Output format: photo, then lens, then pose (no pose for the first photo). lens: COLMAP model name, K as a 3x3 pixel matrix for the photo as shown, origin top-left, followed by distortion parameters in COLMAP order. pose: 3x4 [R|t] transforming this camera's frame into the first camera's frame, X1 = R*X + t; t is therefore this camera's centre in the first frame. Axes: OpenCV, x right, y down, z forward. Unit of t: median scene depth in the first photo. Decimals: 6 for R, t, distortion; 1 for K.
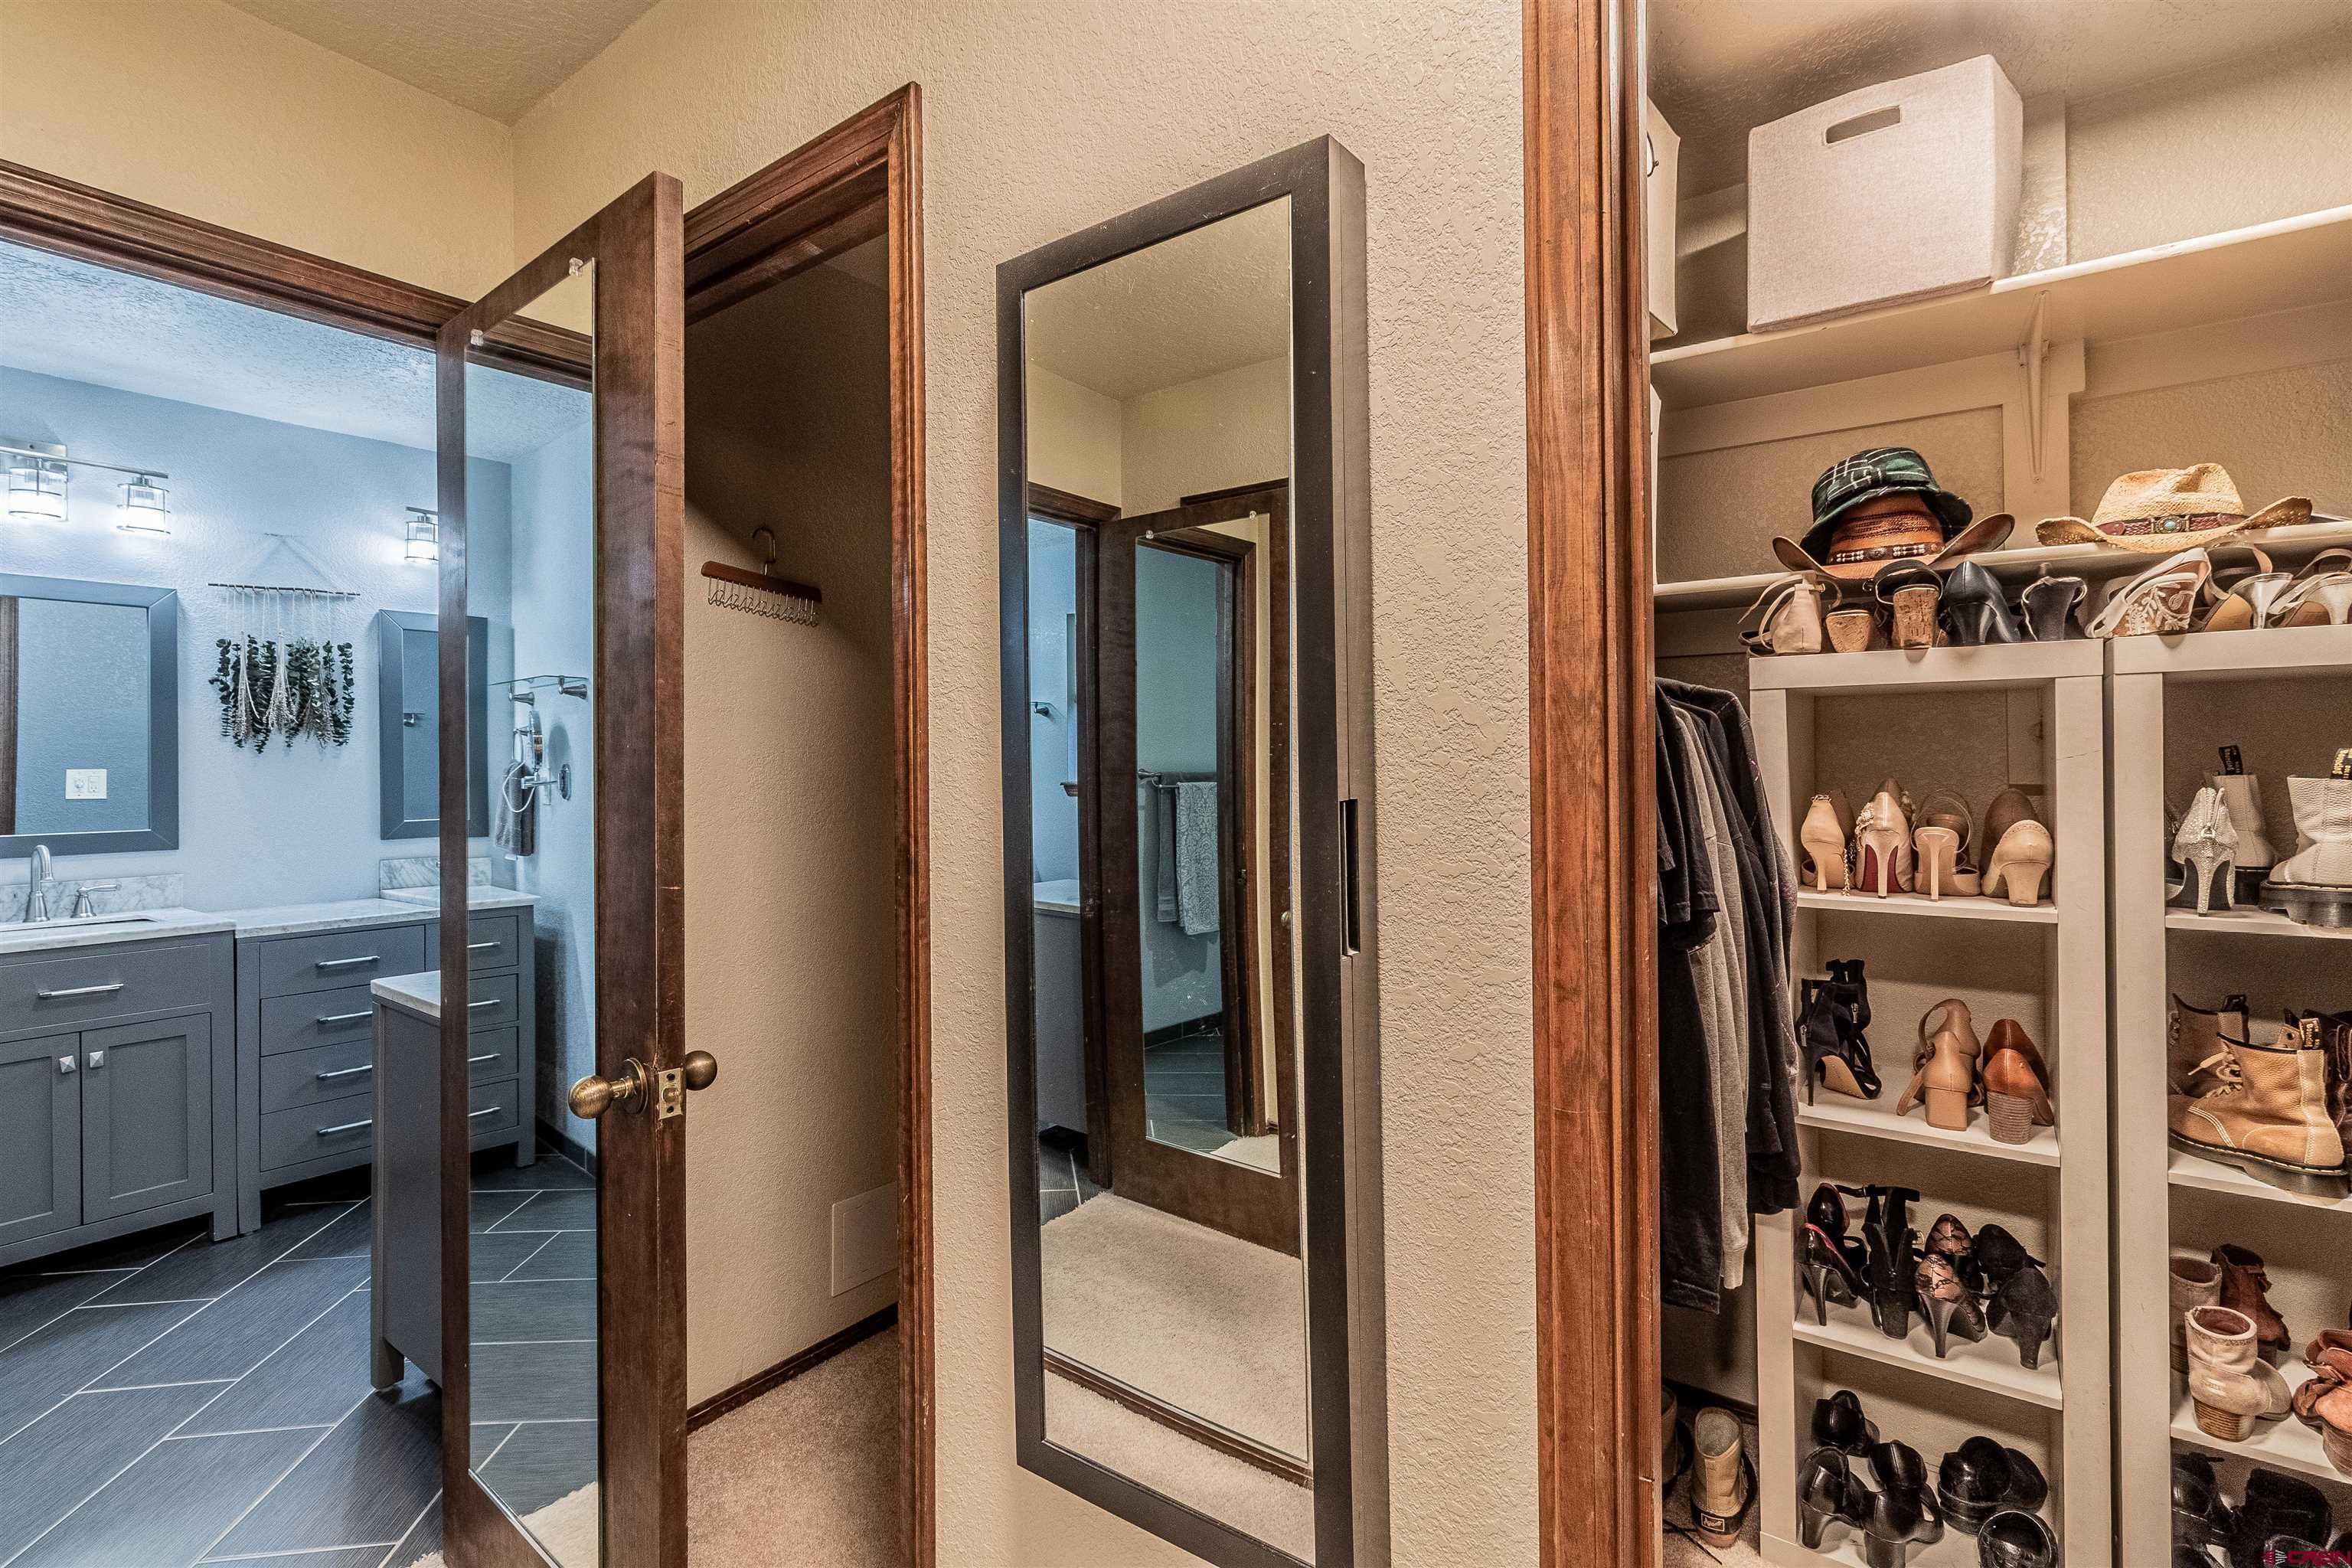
lens RADIAL K [[1086.0, 0, 1181.9], [0, 1086.0, 781.6], [0, 0, 1]] dist [0.002608, 0.000691]
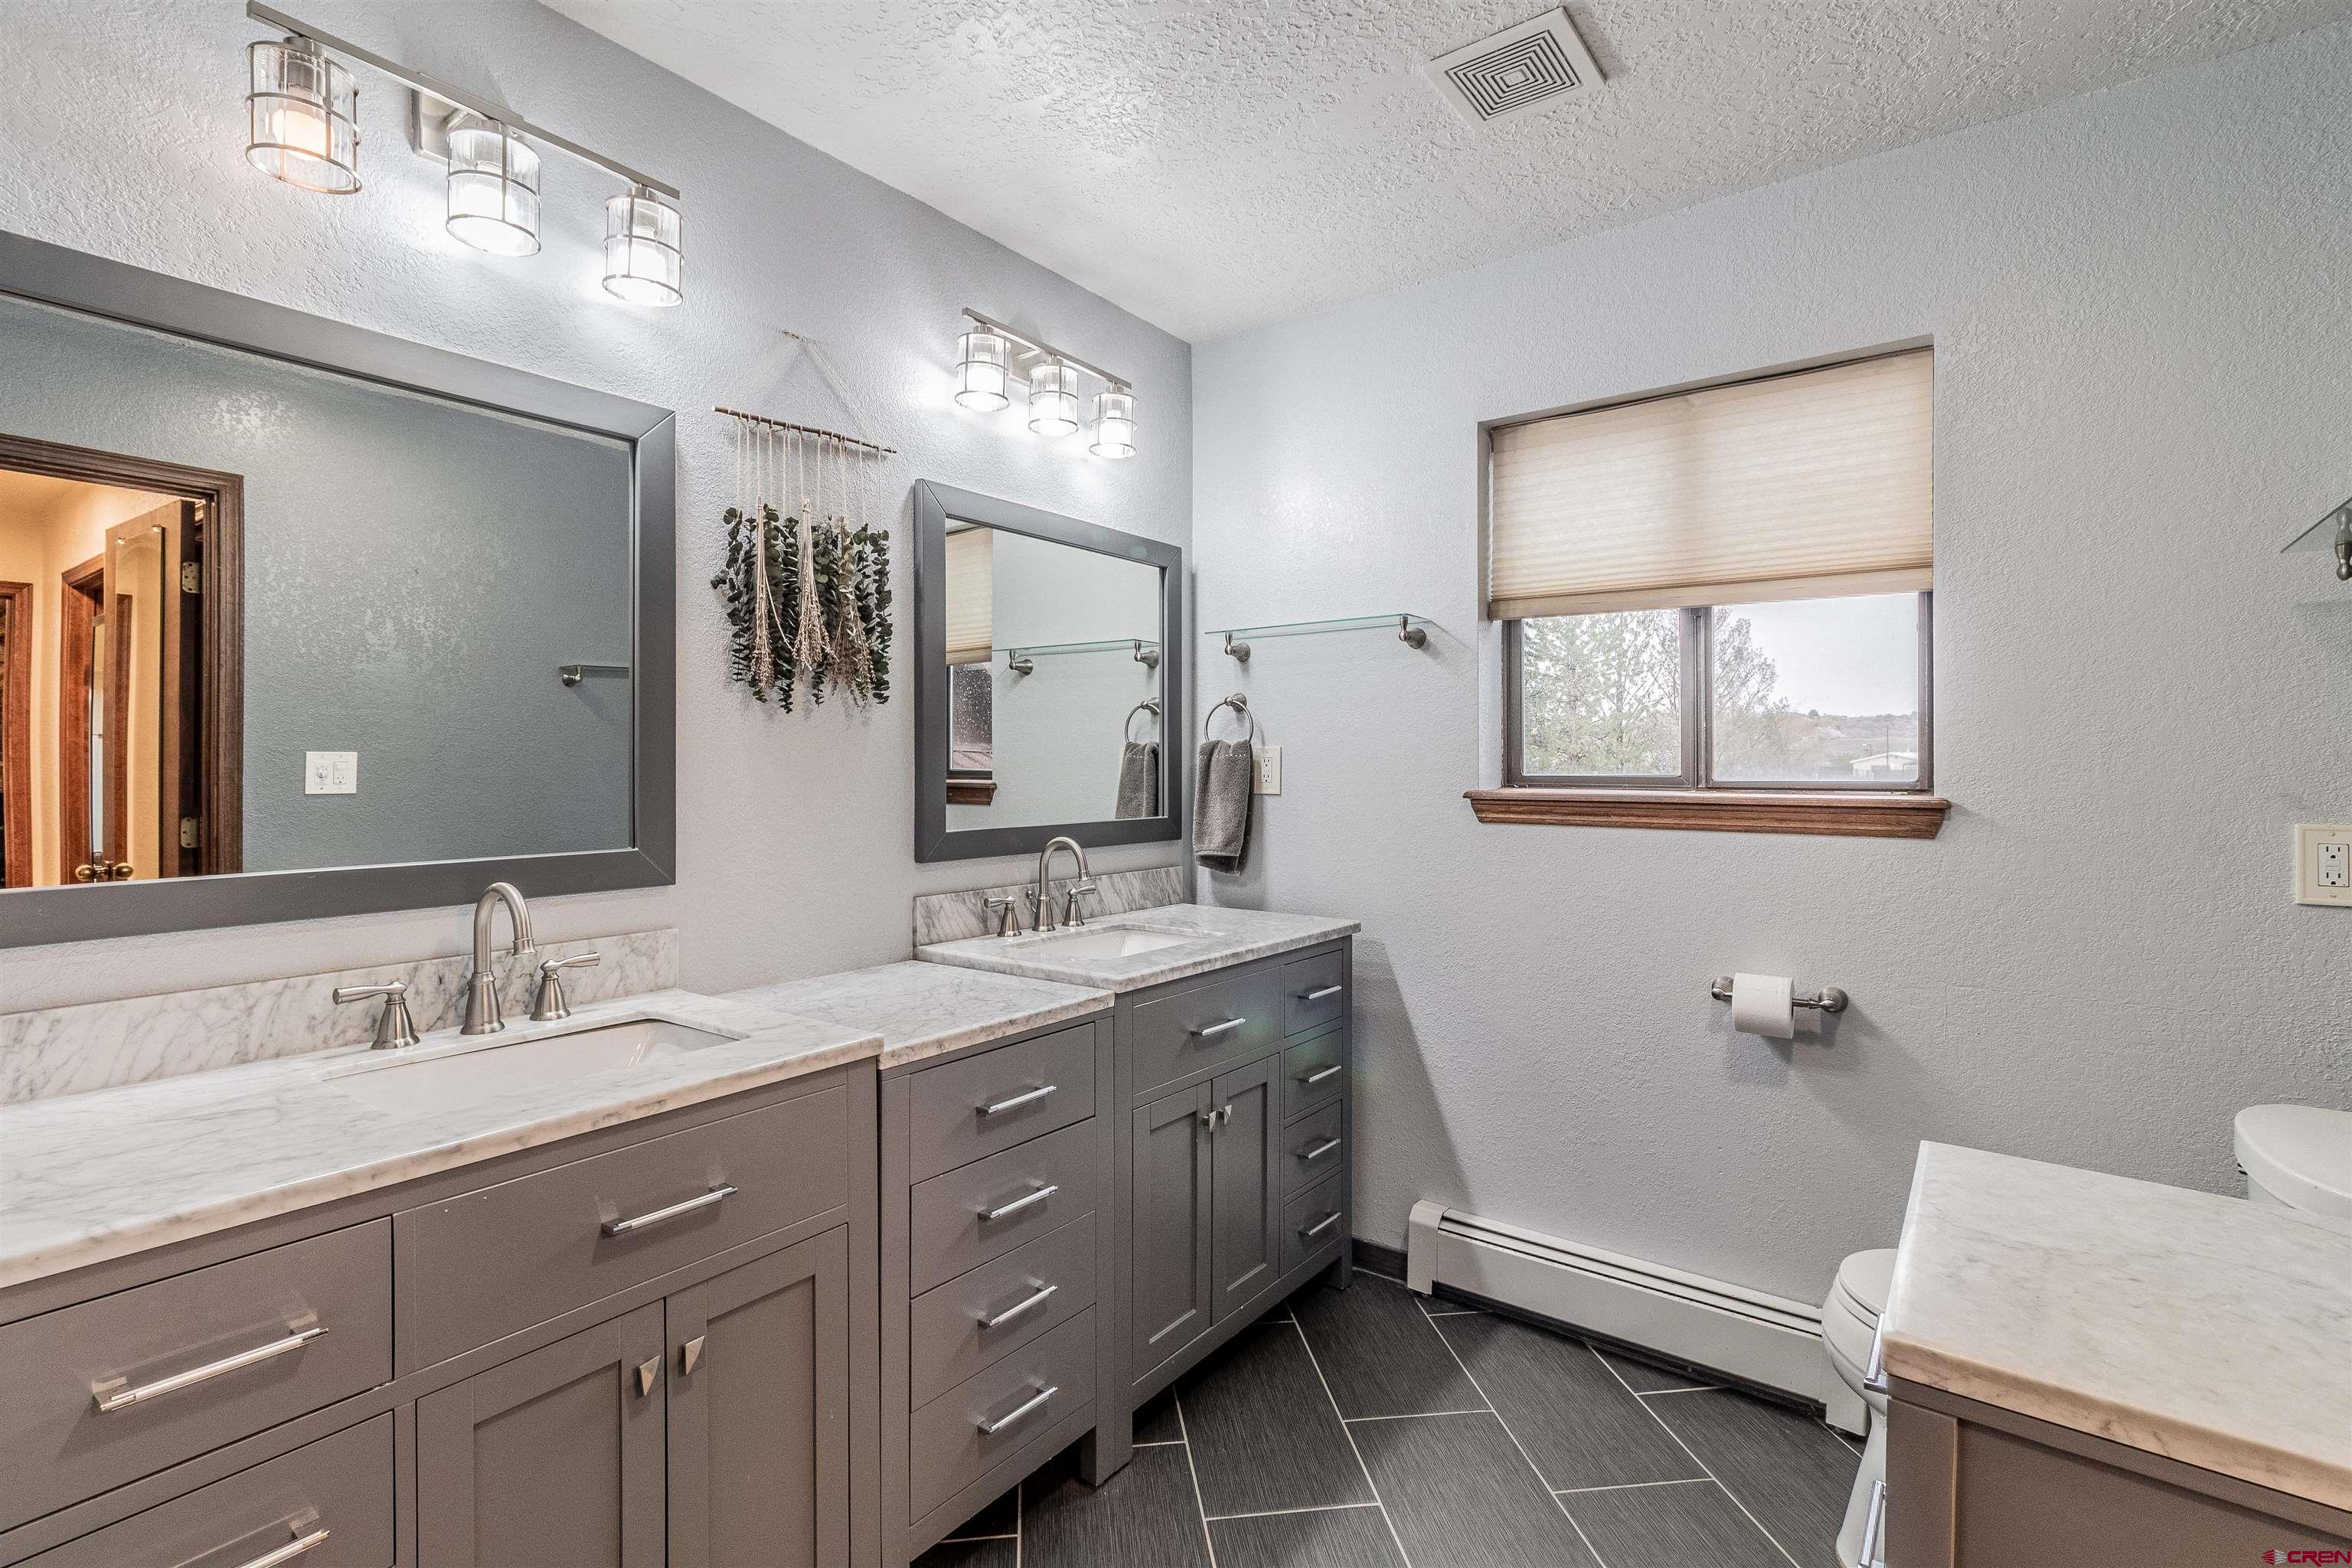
lens RADIAL K [[1086.0, 0, 1178.5], [0, 1086.0, 774.7], [0, 0, 1]] dist [0.002608, 0.000691]
pose [[0.999972, 0.002550, -0.007046, -0.636206], [-0.002596, 0.999975, -0.006587, 0.009487], [0.007029, 0.006605, 0.999953, 0.434130]]
